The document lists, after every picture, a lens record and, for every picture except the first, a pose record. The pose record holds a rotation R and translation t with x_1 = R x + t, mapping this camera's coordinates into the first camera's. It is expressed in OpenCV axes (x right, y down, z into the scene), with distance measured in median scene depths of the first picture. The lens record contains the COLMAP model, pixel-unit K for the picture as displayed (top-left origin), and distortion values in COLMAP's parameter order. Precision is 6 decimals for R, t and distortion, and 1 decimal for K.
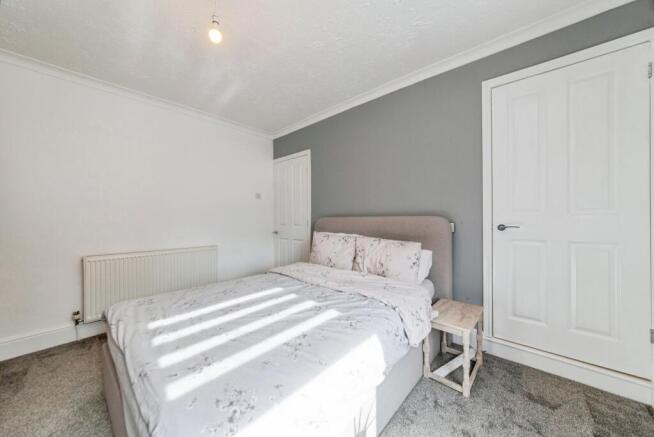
lens RADIAL K [[231.0, 0, 330.6], [0, 231.0, 214.3], [0, 0, 1]] dist [-0.000285, -0.000028]
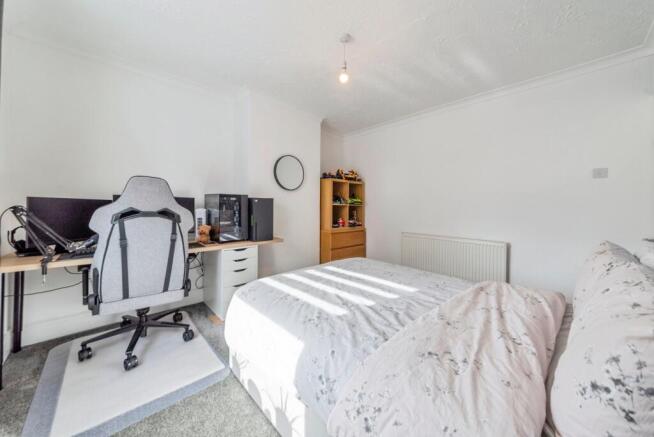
lens RADIAL K [[231.0, 0, 330.6], [0, 231.0, 214.3], [0, 0, 1]] dist [-0.000285, -0.000028]
pose [[-0.080230, 0.028165, -0.996378, 0.857384], [0.006402, 0.999595, 0.027740, 0.010457], [0.996756, -0.004154, -0.080378, 0.969949]]
